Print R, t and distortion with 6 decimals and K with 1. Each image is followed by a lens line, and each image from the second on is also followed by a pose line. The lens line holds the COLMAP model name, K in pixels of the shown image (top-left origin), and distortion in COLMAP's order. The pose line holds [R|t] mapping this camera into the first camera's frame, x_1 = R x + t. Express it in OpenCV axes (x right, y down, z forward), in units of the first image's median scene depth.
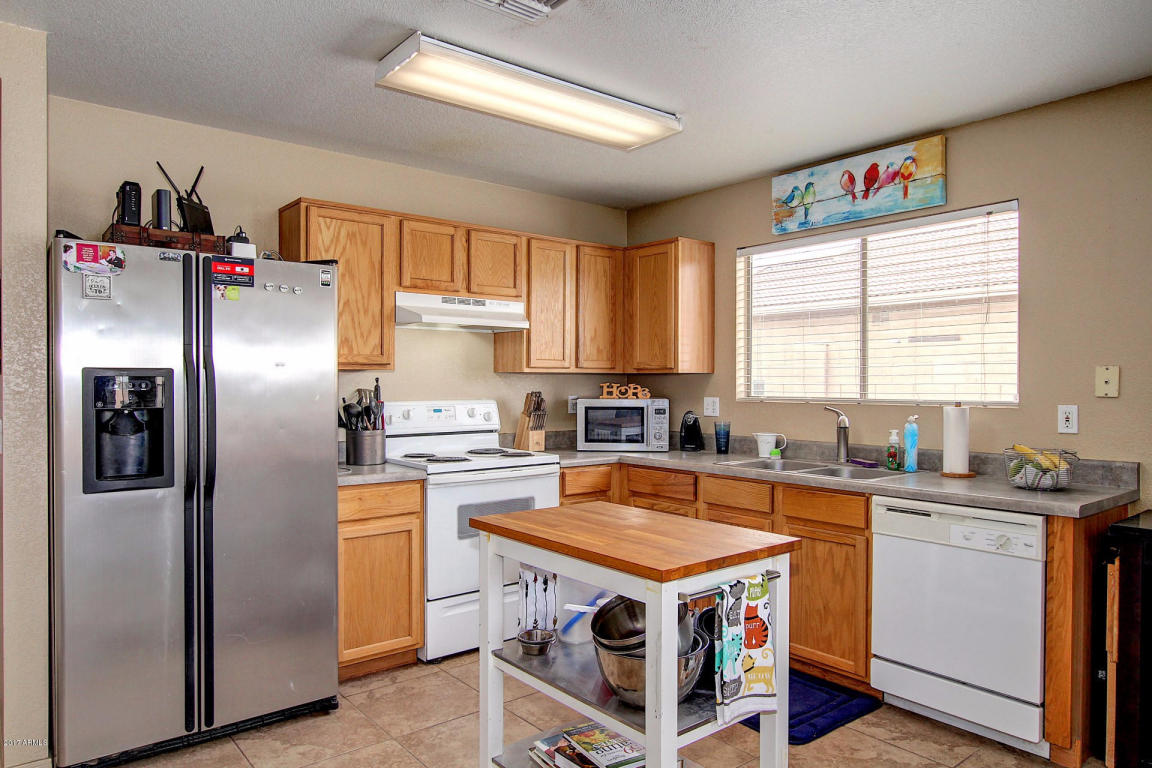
lens RADIAL K [[743.7, 0, 576.0], [0, 743.7, 384.0], [0, 0, 1]] dist [0.001396, 0.000848]
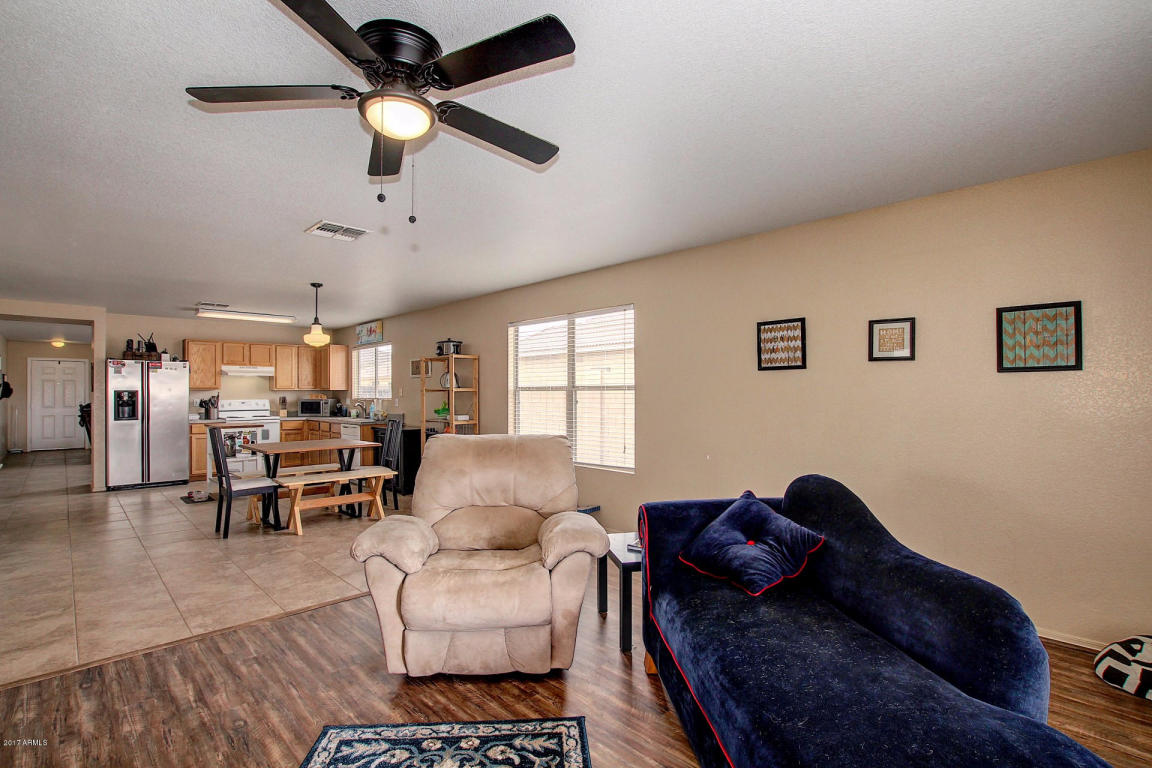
lens RADIAL K [[523.3, 0, 610.1], [0, 523.3, 395.9], [0, 0, 1]] dist [-0.044217, -0.000009]
pose [[0.989874, -0.005350, 0.141850, 0.920348], [0.005033, 0.999984, 0.002592, 0.008452], [-0.141862, -0.001852, 0.989885, -1.180783]]
